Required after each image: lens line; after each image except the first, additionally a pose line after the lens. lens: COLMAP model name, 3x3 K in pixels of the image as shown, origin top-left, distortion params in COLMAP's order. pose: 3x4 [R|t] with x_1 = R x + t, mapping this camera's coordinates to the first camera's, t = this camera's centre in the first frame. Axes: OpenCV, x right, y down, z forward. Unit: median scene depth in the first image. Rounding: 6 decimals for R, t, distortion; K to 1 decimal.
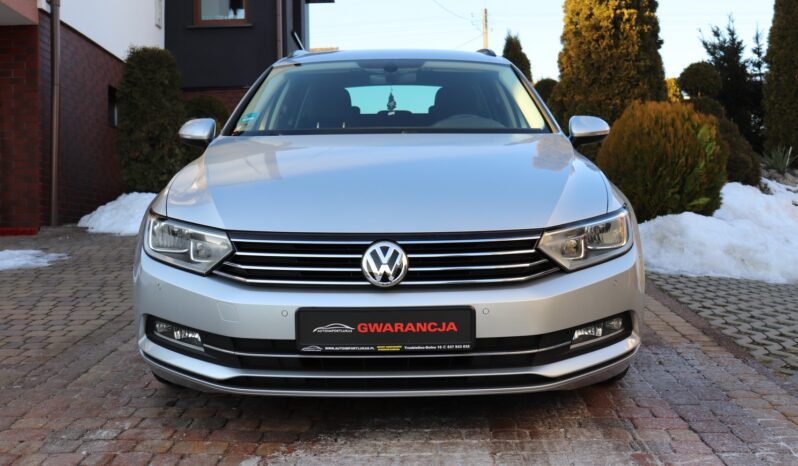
lens RADIAL K [[869.7, 0, 398.5], [0, 869.7, 226.4], [0, 0, 1]] dist [-0.043466, 0.000000]
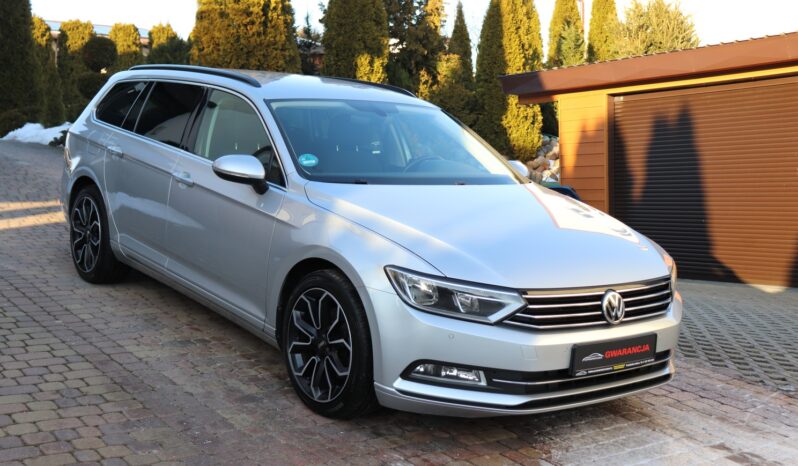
lens RADIAL K [[974.2, 0, 398.5], [0, 974.2, 234.4], [0, 0, 1]] dist [0.022837, 0.000000]
pose [[0.777977, -0.026351, 0.627740, -1.209409], [-0.015320, 0.998027, 0.060882, -0.156715], [-0.628106, -0.056981, 0.776039, 0.004377]]
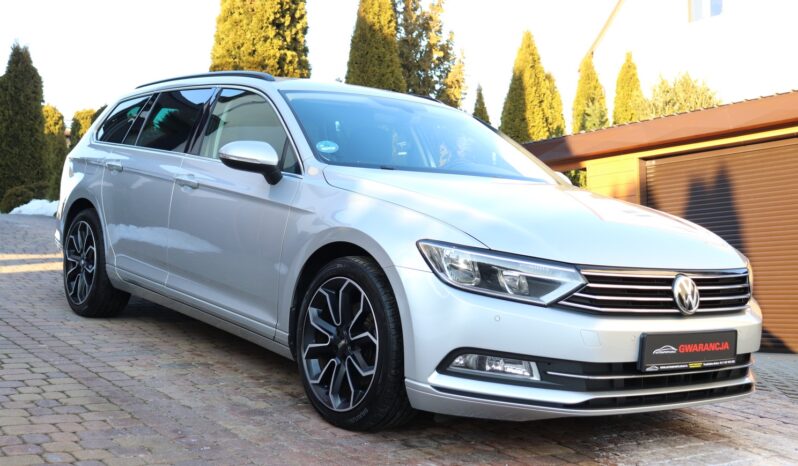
lens RADIAL K [[991.7, 0, 400.2], [0, 991.7, 235.9], [0, 0, 1]] dist [0.036407, 0.000000]
pose [[0.787163, 0.038671, 0.615531, -1.109065], [-0.012338, 0.998820, -0.046973, 0.030365], [-0.616621, 0.029381, 0.786712, 0.161337]]
